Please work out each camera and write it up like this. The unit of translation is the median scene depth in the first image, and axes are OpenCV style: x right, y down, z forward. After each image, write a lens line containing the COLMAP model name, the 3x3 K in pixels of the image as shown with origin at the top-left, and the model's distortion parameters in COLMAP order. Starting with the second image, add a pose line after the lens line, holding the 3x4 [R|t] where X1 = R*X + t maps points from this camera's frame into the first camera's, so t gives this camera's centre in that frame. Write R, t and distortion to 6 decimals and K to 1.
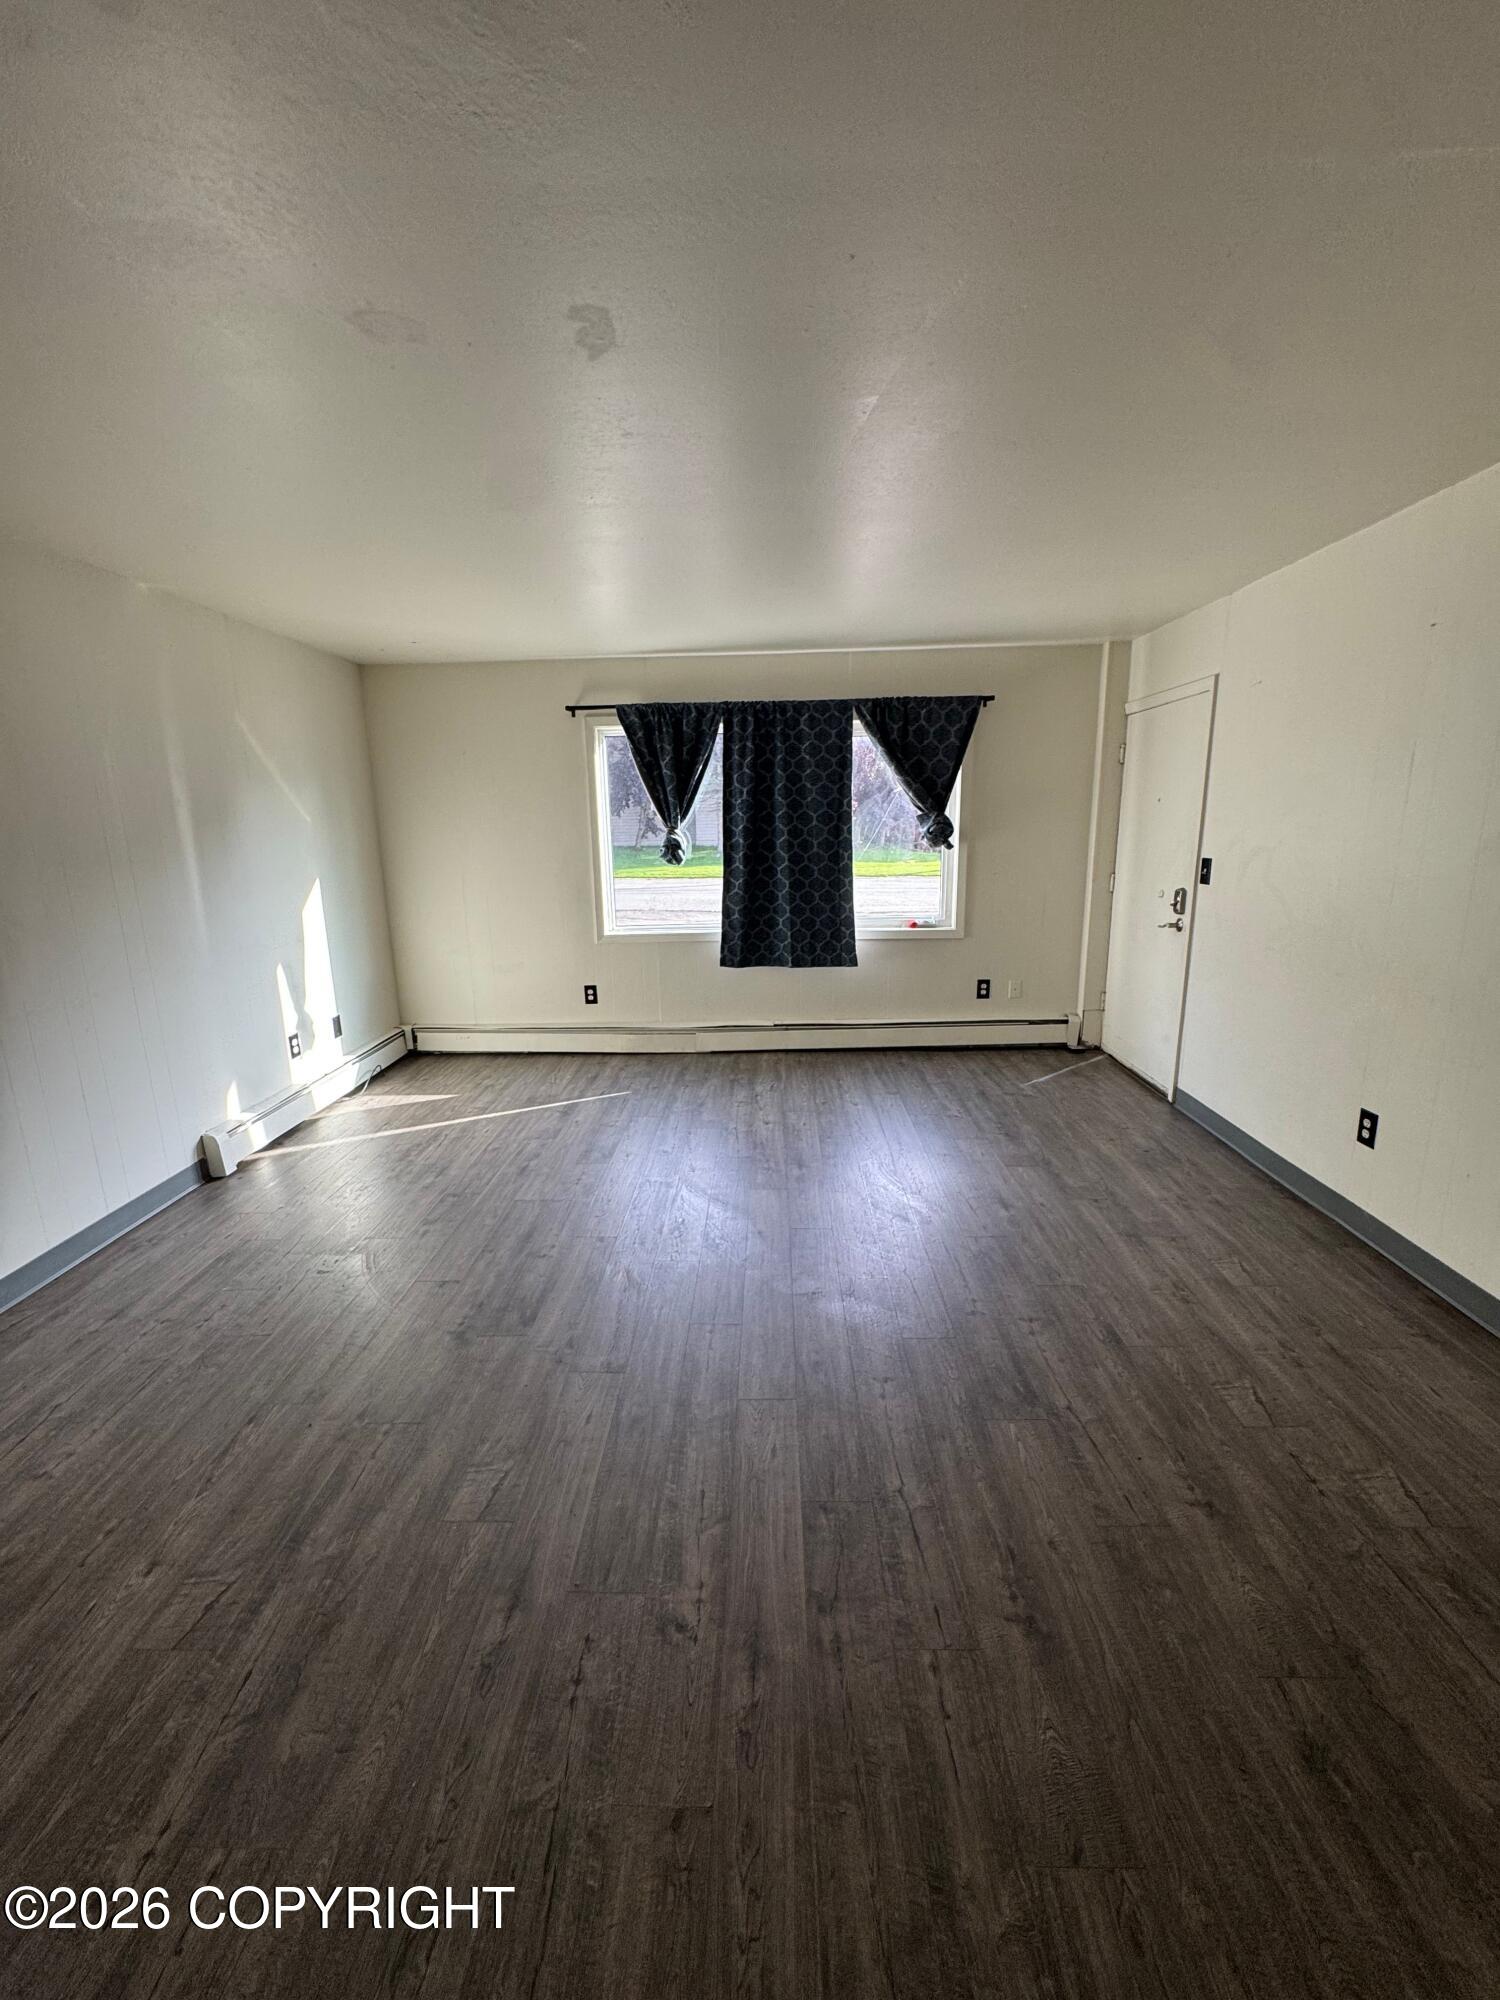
lens RADIAL K [[798.4, 0, 749.9], [0, 798.4, 994.5], [0, 0, 1]] dist [-0.001592, -0.000150]
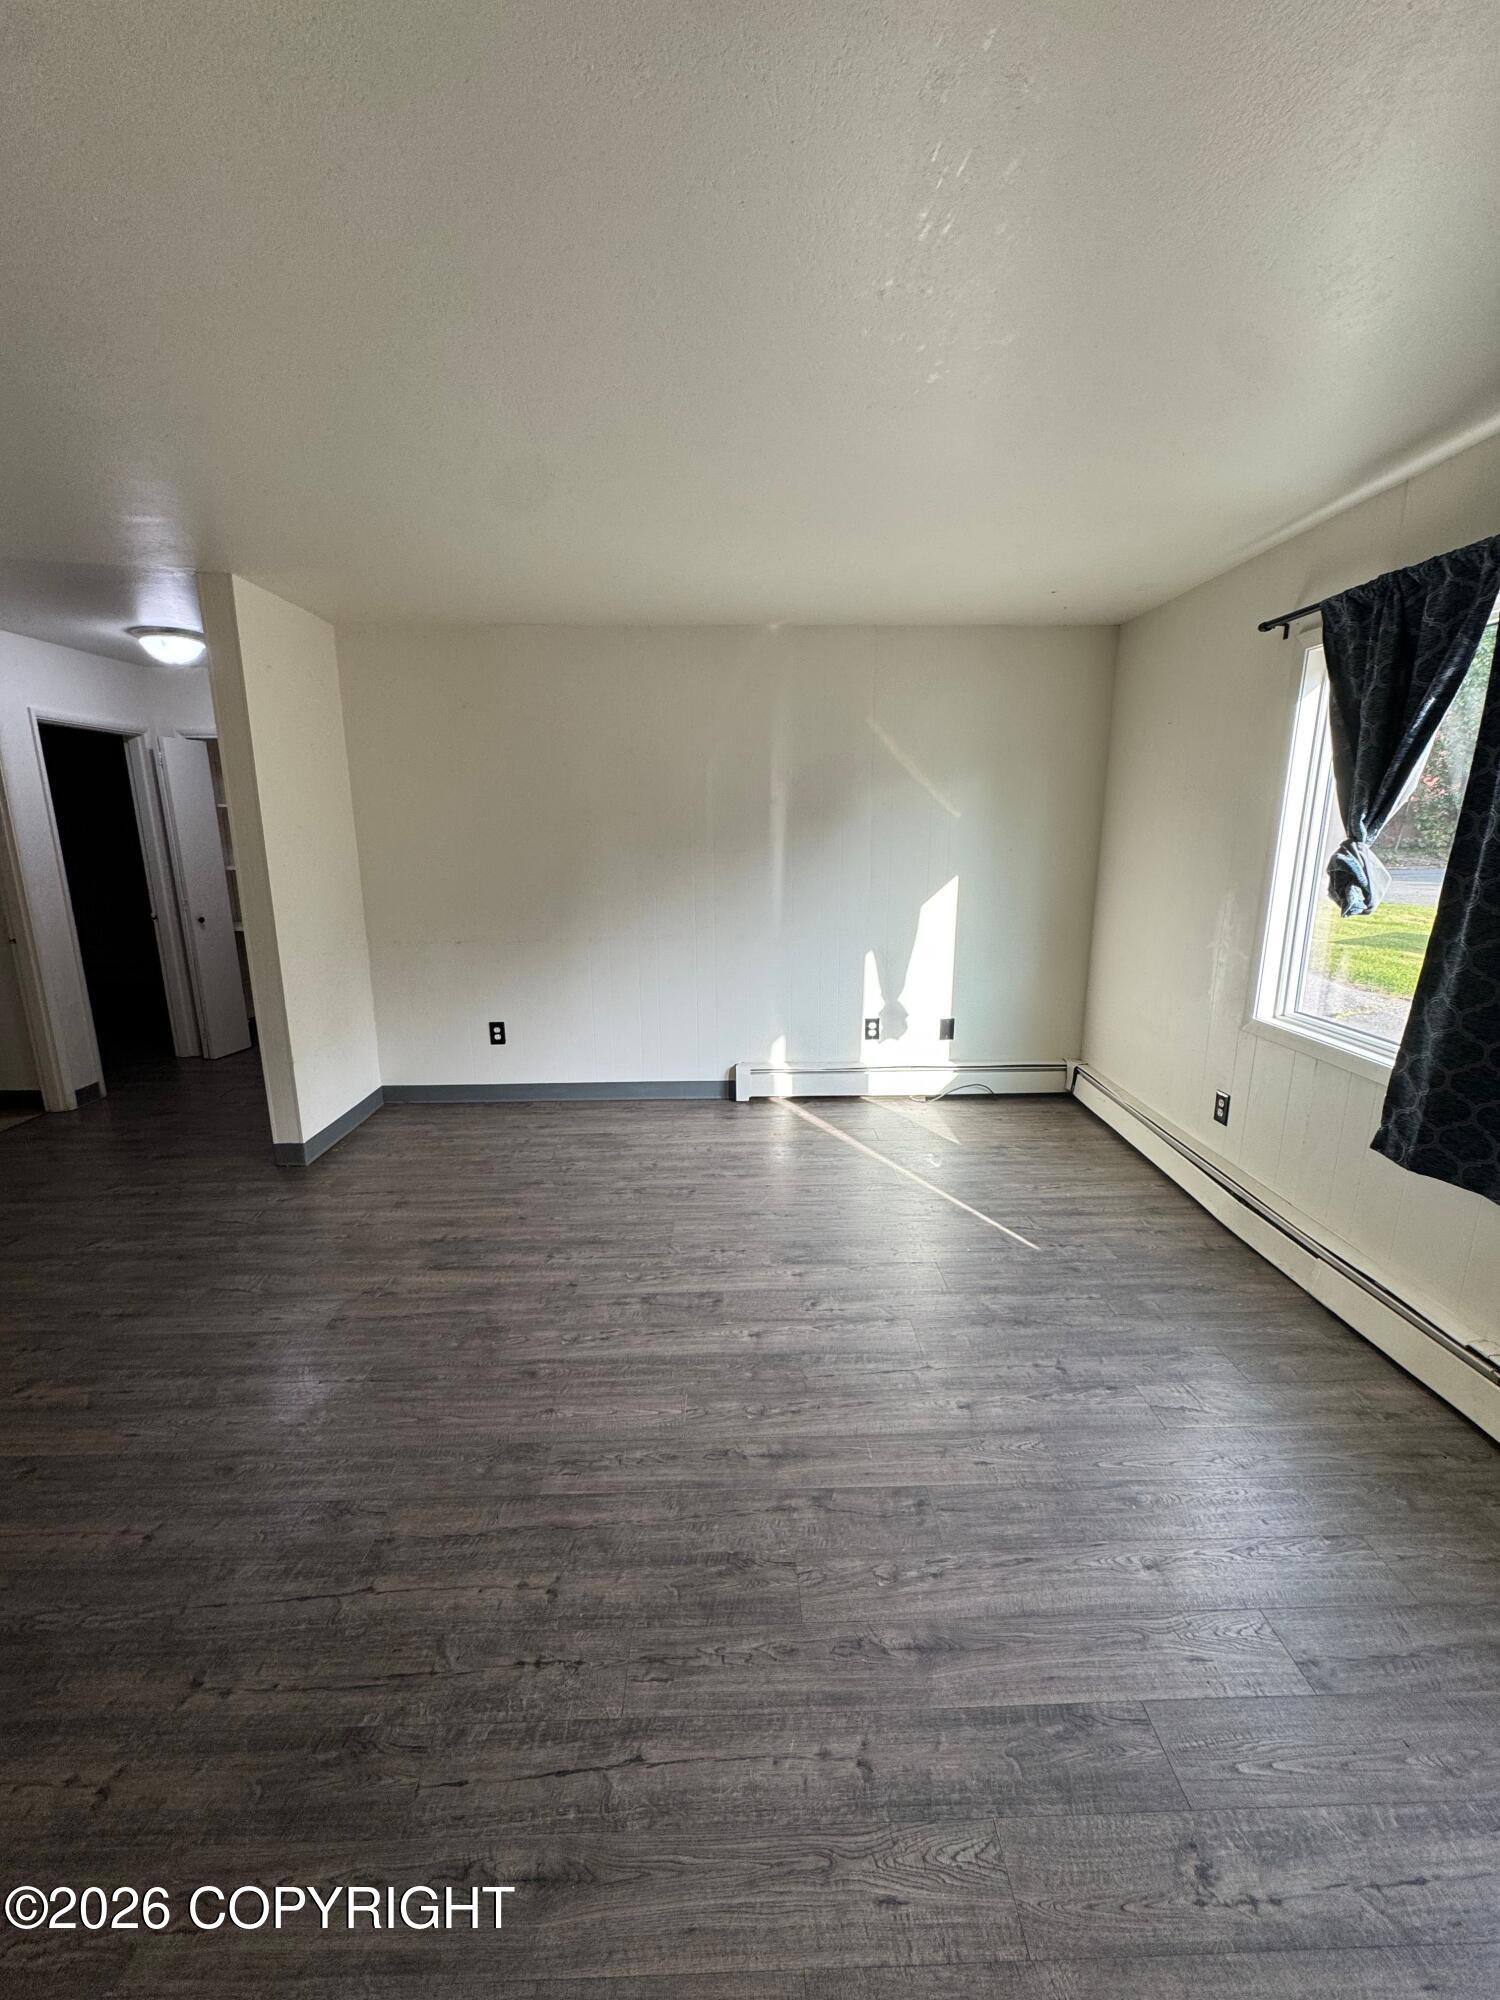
lens RADIAL K [[798.4, 0, 752.6], [0, 798.4, 999.5], [0, 0, 1]] dist [-0.001592, -0.000150]
pose [[0.055564, 0.235499, -0.970285, 0.444536], [-0.211099, 0.952589, 0.219115, -0.173115], [0.975884, 0.192652, 0.102643, 0.733437]]
